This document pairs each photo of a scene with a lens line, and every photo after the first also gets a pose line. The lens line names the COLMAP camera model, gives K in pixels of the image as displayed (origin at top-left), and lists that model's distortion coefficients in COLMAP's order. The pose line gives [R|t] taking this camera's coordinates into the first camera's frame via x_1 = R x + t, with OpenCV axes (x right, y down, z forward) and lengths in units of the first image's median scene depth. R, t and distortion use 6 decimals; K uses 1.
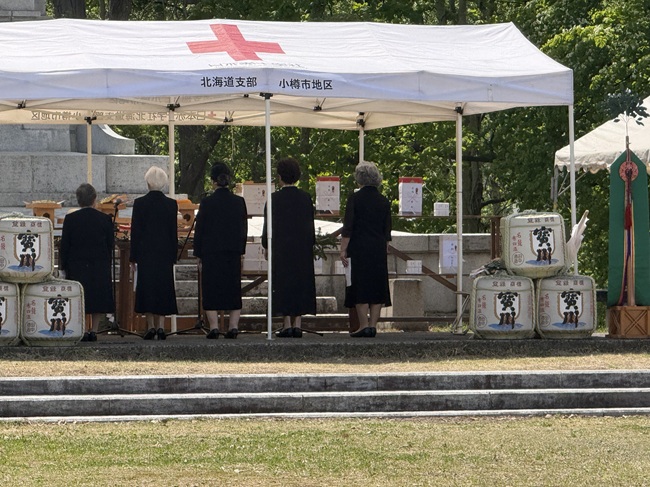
lens RADIAL K [[4475.4, 0, 325.1], [0, 4475.4, 244.0], [0, 0, 1]] dist [-0.217302, 0.000000]
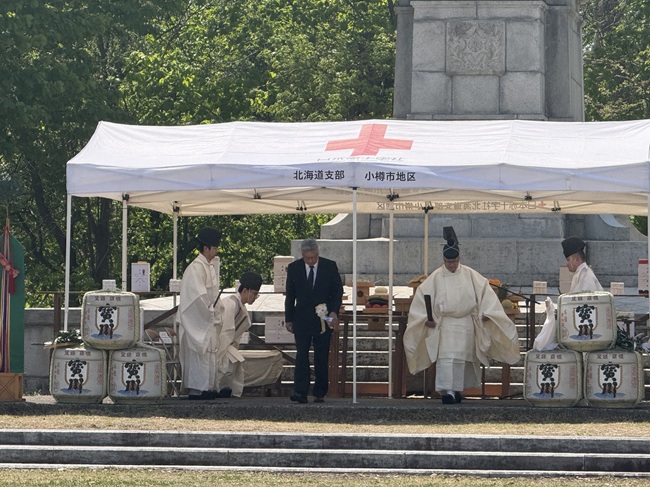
lens RADIAL K [[3988.6, 0, 327.3], [0, 3988.6, 107.5], [0, 0, 1]] dist [0.150456, 0.000000]
pose [[0.880767, -0.016108, -0.473276, 0.474565], [-0.009692, 0.998599, -0.052023, -0.000658], [0.473451, 0.050407, 0.879377, 0.111149]]
